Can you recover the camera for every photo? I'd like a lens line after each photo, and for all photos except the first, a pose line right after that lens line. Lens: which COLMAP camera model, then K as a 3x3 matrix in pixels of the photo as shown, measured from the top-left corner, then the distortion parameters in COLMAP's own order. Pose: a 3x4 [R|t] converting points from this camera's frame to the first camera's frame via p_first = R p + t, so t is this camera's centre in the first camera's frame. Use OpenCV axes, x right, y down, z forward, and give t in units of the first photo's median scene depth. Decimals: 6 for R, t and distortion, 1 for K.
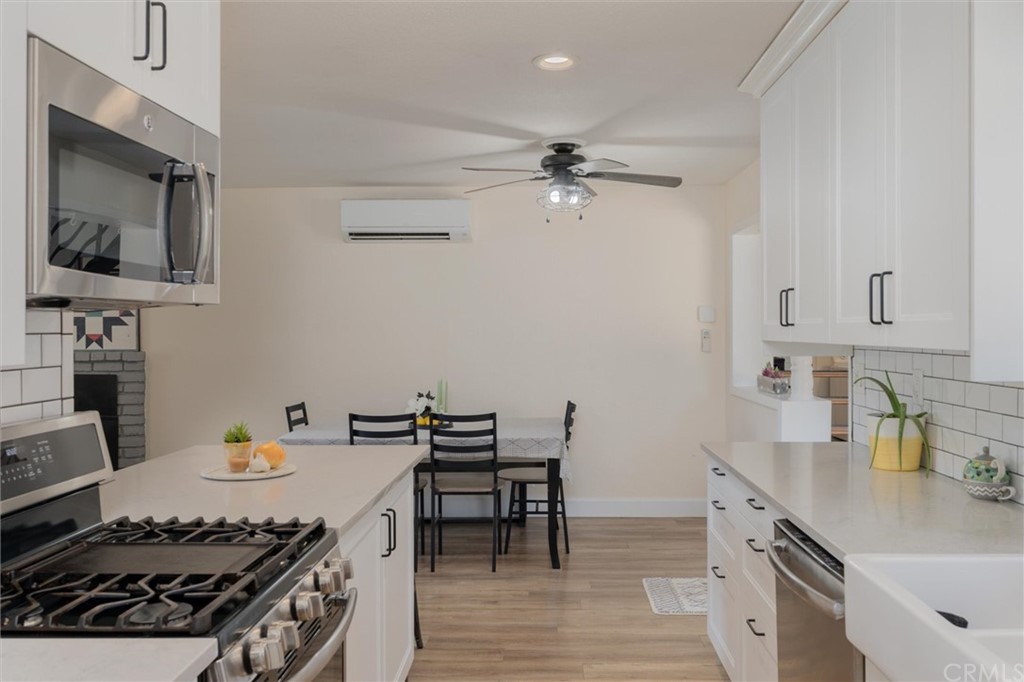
lens RADIAL K [[508.8, 0, 518.2], [0, 508.8, 342.9], [0, 0, 1]] dist [-0.054017, 0.000532]
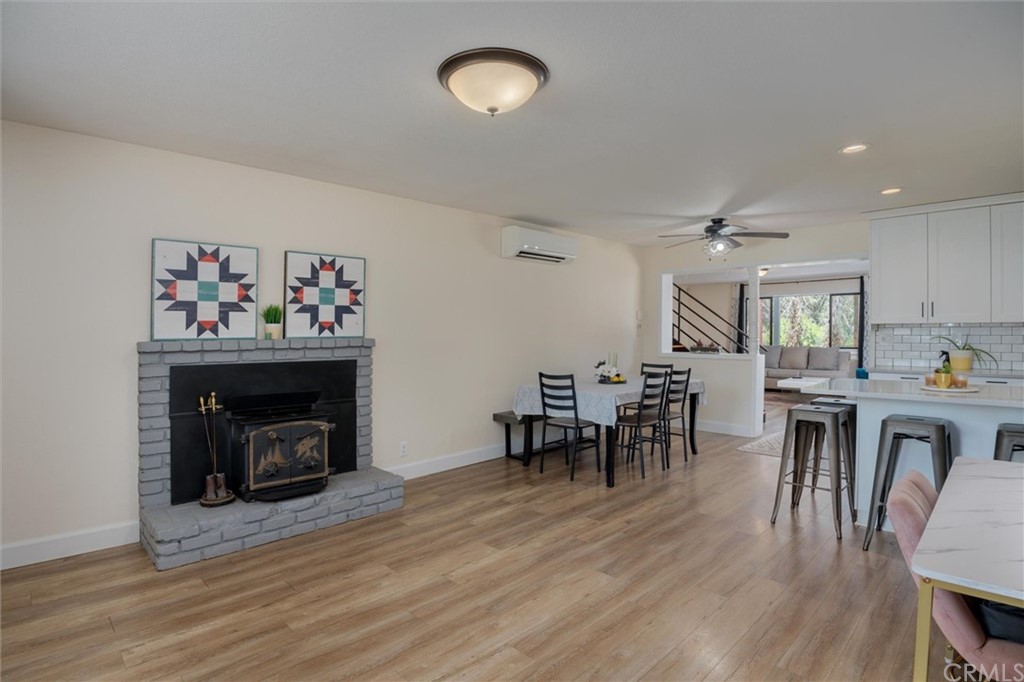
lens RADIAL K [[508.8, 0, 518.2], [0, 508.8, 342.9], [0, 0, 1]] dist [-0.054017, 0.000532]
pose [[0.769311, -0.015986, 0.638674, -1.234916], [0.002360, 0.999751, 0.022181, 0.004191], [-0.638870, -0.015557, 0.769157, -0.077382]]
